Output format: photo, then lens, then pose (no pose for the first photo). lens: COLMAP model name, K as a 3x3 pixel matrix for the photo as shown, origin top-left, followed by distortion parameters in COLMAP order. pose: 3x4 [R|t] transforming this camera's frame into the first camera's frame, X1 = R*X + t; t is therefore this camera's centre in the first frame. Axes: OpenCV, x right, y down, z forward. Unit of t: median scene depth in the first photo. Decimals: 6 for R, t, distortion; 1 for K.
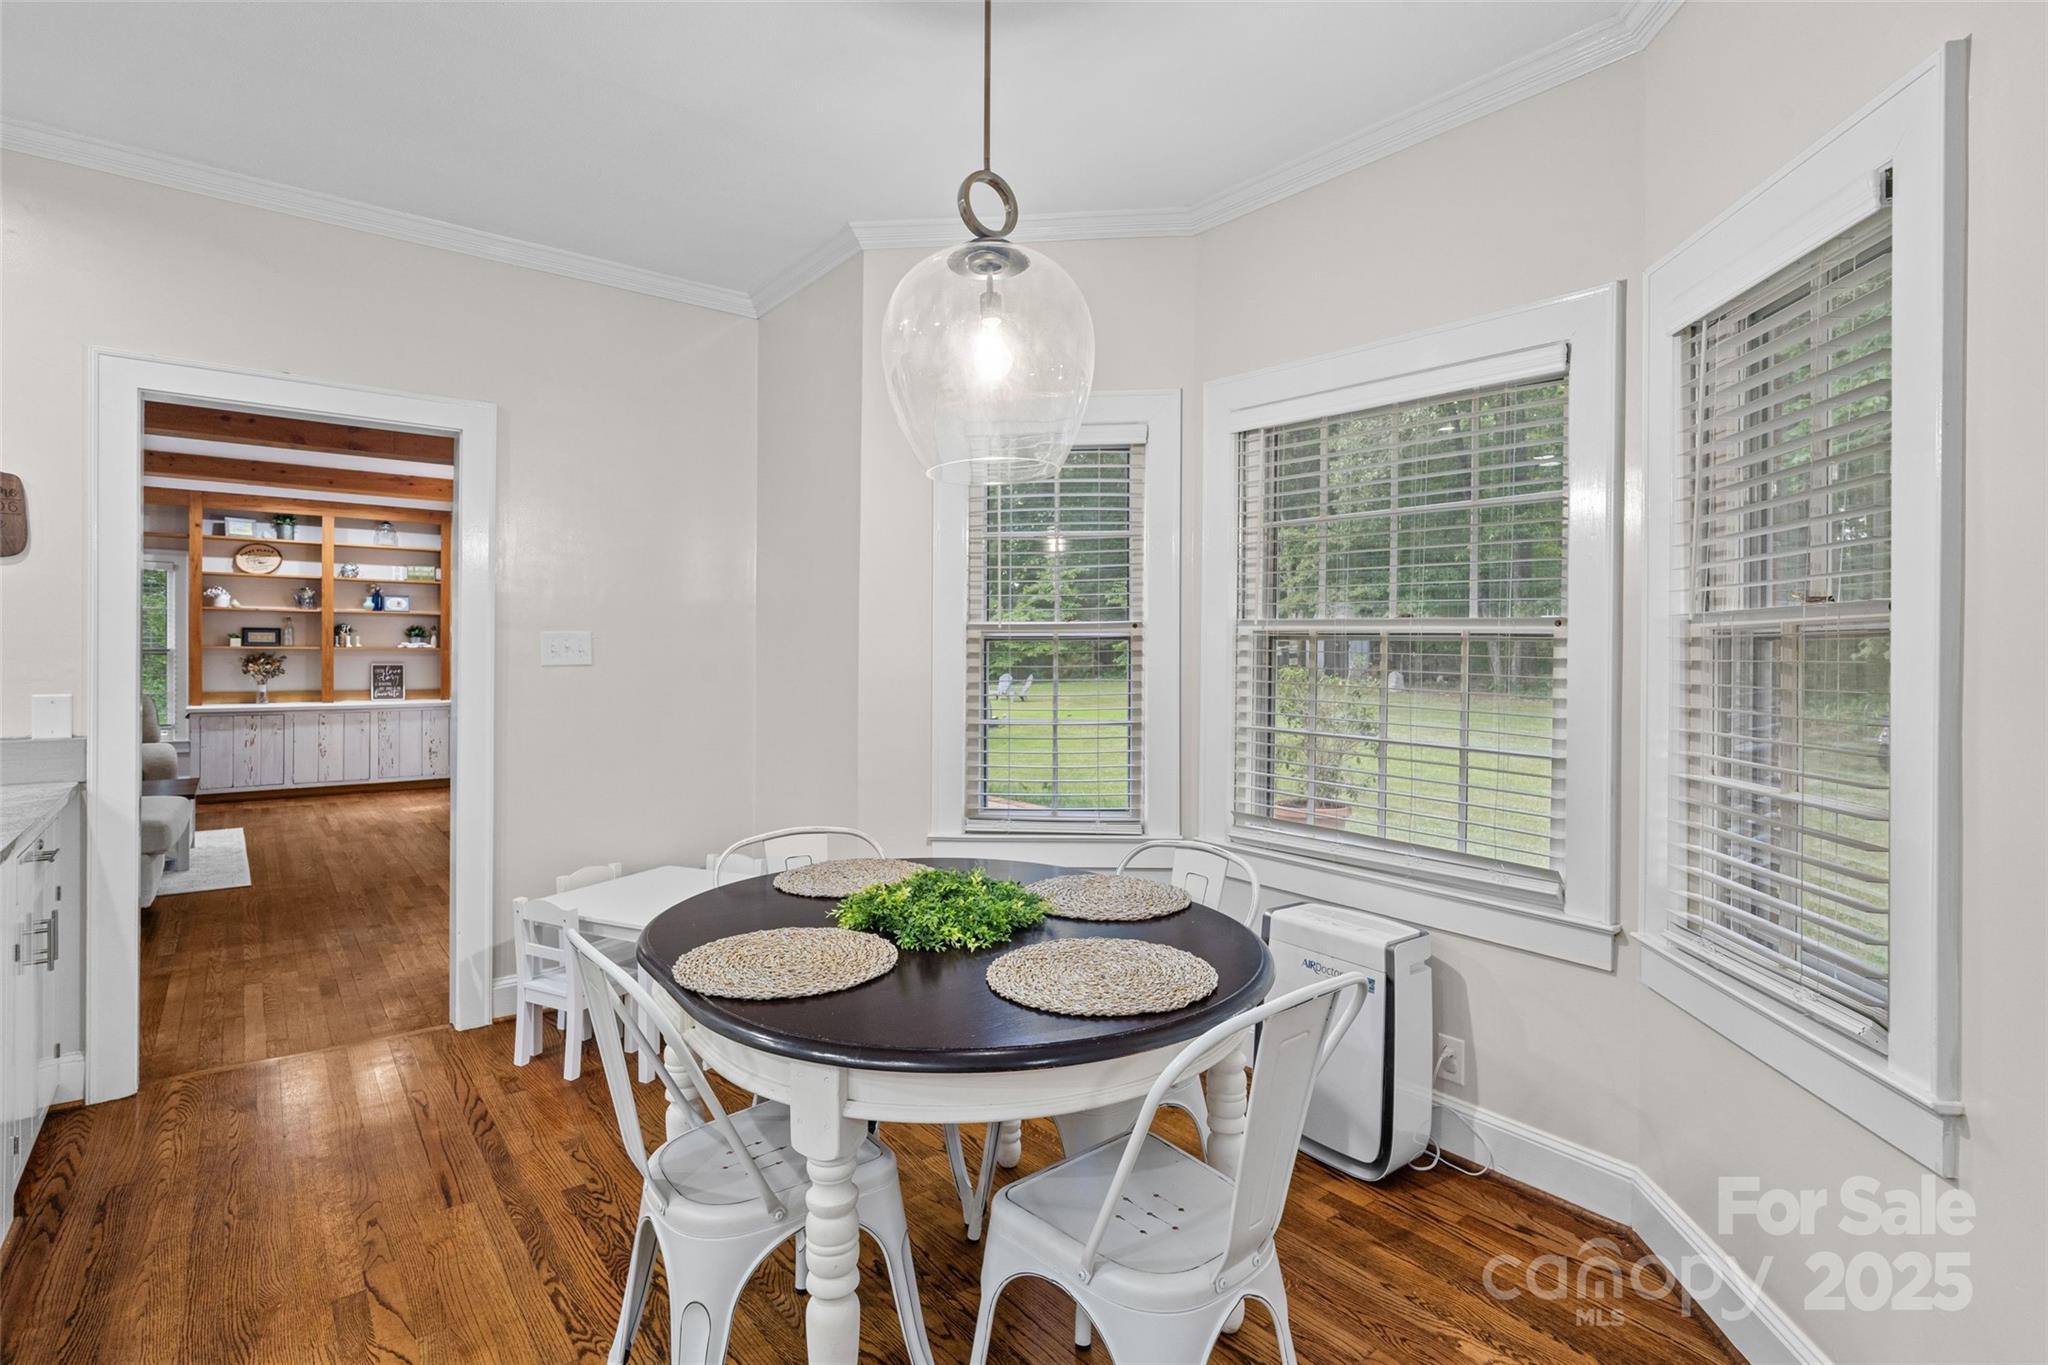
lens RADIAL K [[982.2, 0, 1025.9], [0, 982.2, 657.4], [0, 0, 1]] dist [-0.003382, -0.000292]
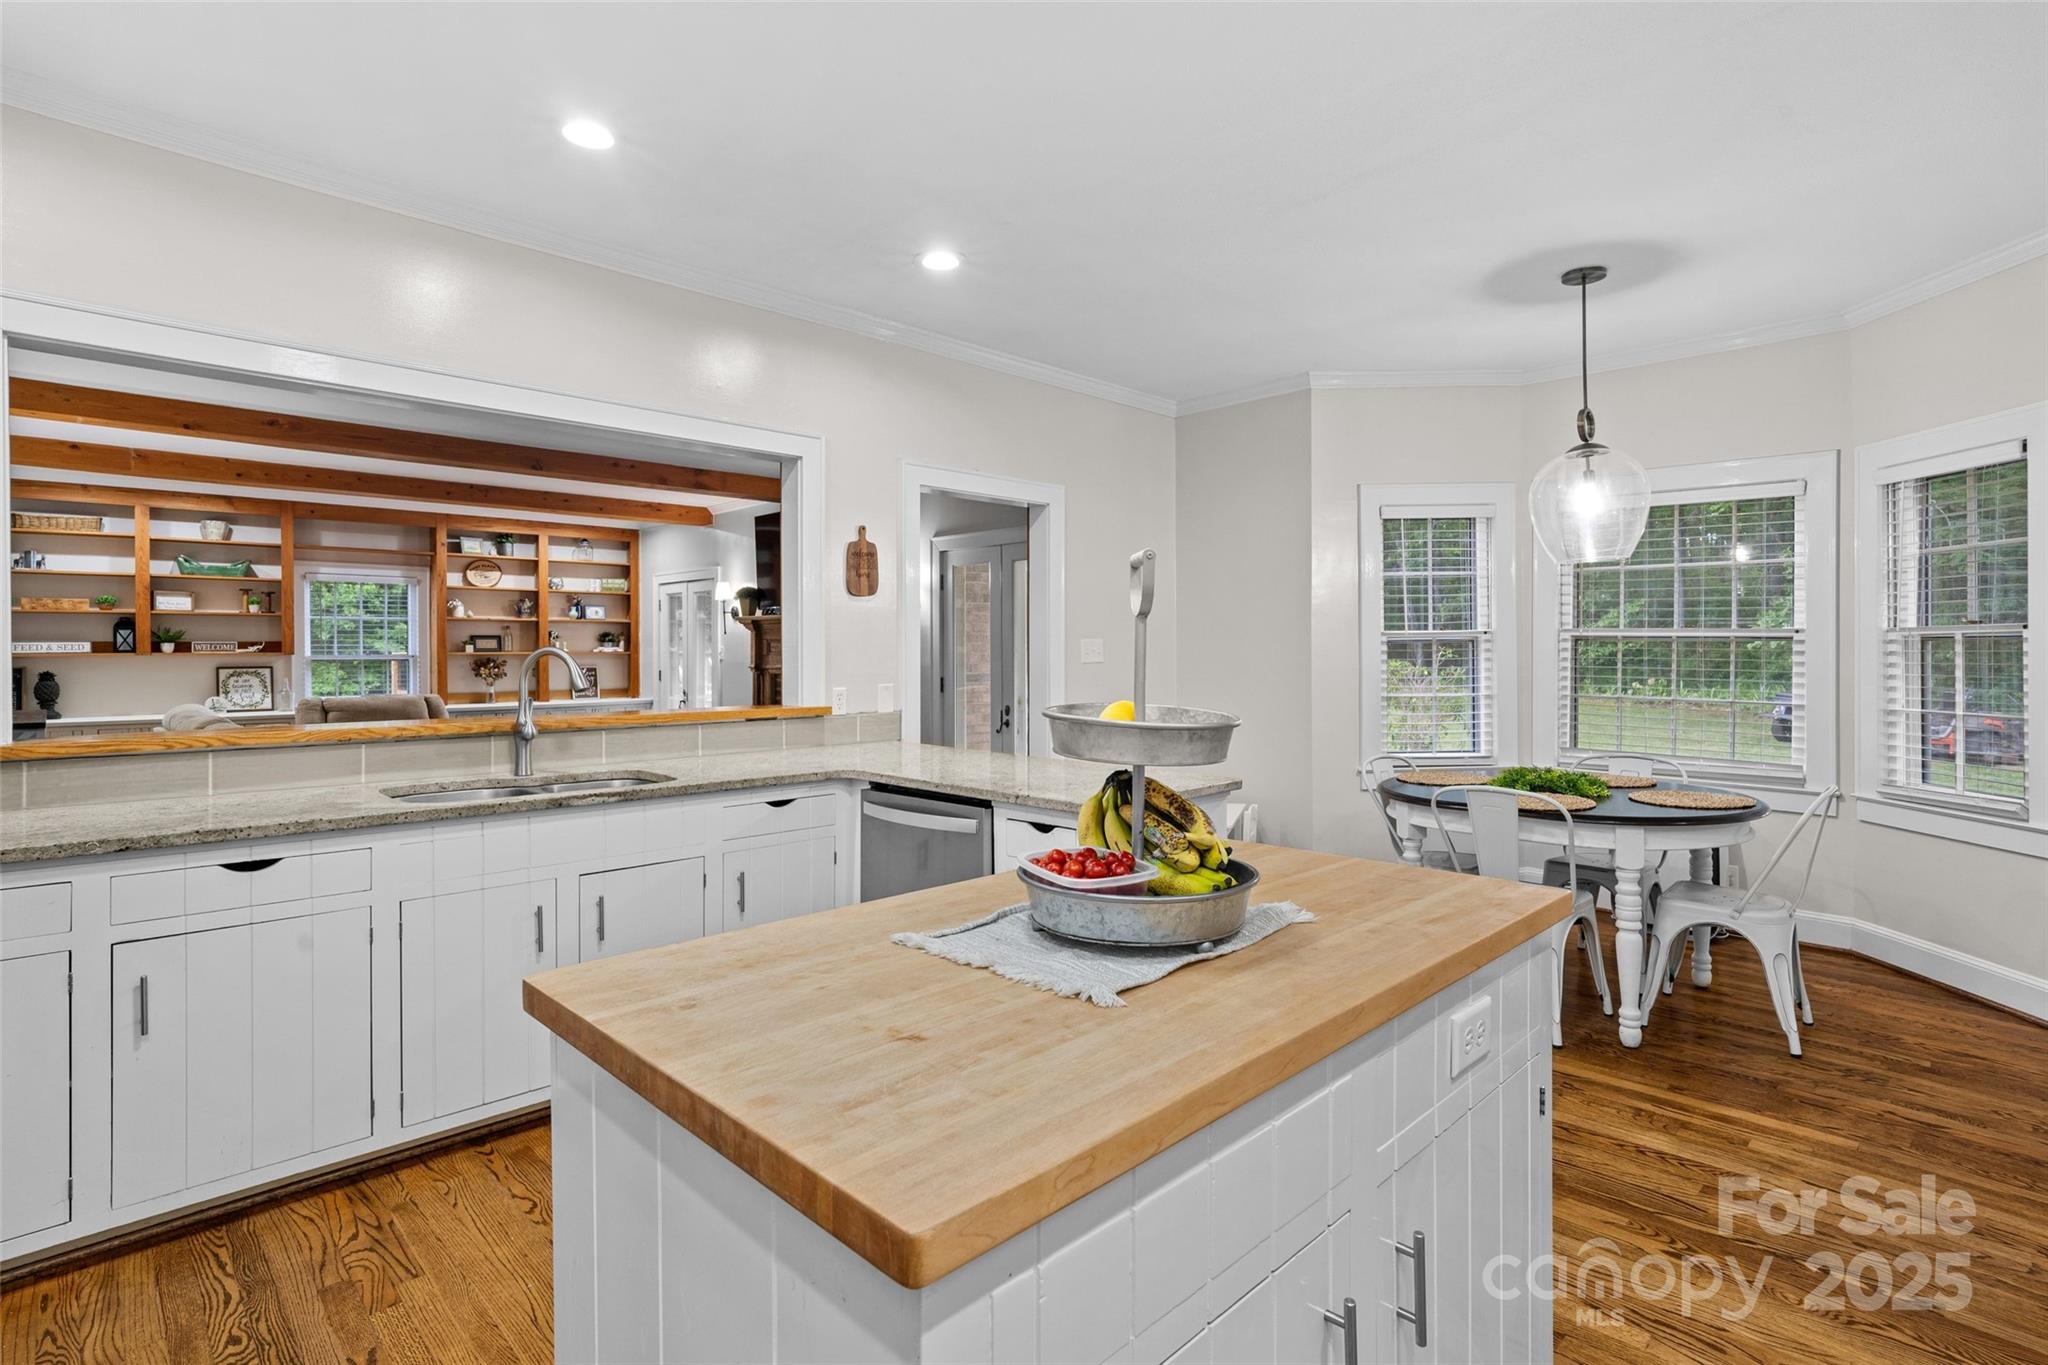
lens RADIAL K [[982.2, 0, 1025.9], [0, 982.2, 657.4], [0, 0, 1]] dist [-0.003382, -0.000292]
pose [[0.993487, -0.010811, 0.113431, -0.294248], [0.010549, 0.999940, 0.002906, -0.001845], [-0.113455, -0.001691, 0.993542, -0.177415]]
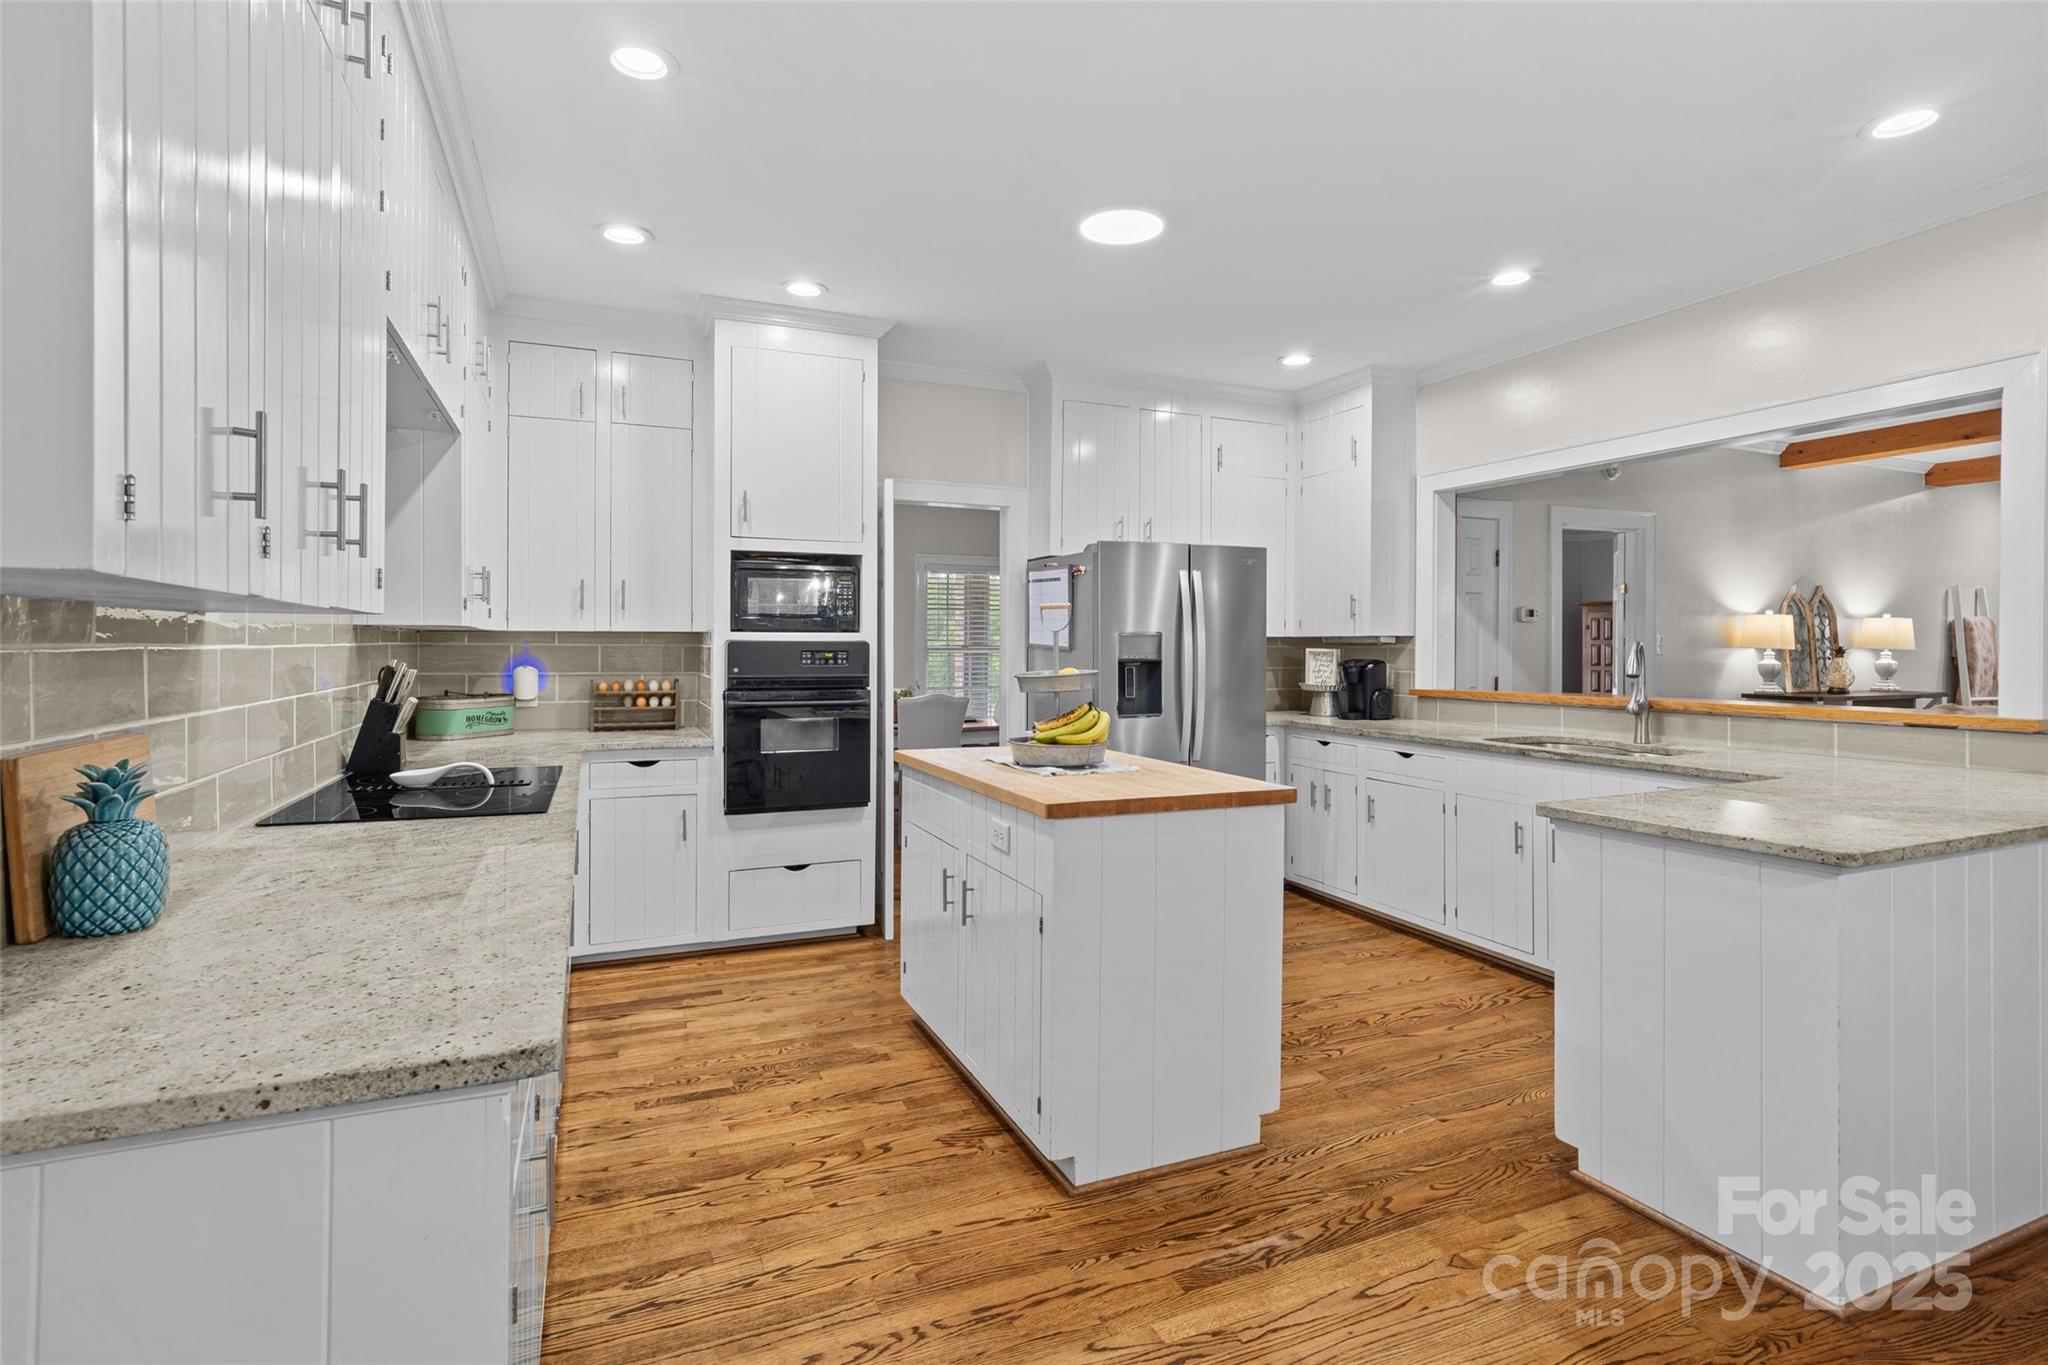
lens RADIAL K [[982.2, 0, 1025.9], [0, 982.2, 657.4], [0, 0, 1]] dist [-0.003382, -0.000292]
pose [[-0.267808, 0.000726, -0.963472, 0.859139], [-0.004012, 0.999990, 0.001869, 0.008849], [0.963464, 0.004366, -0.267802, 0.544241]]
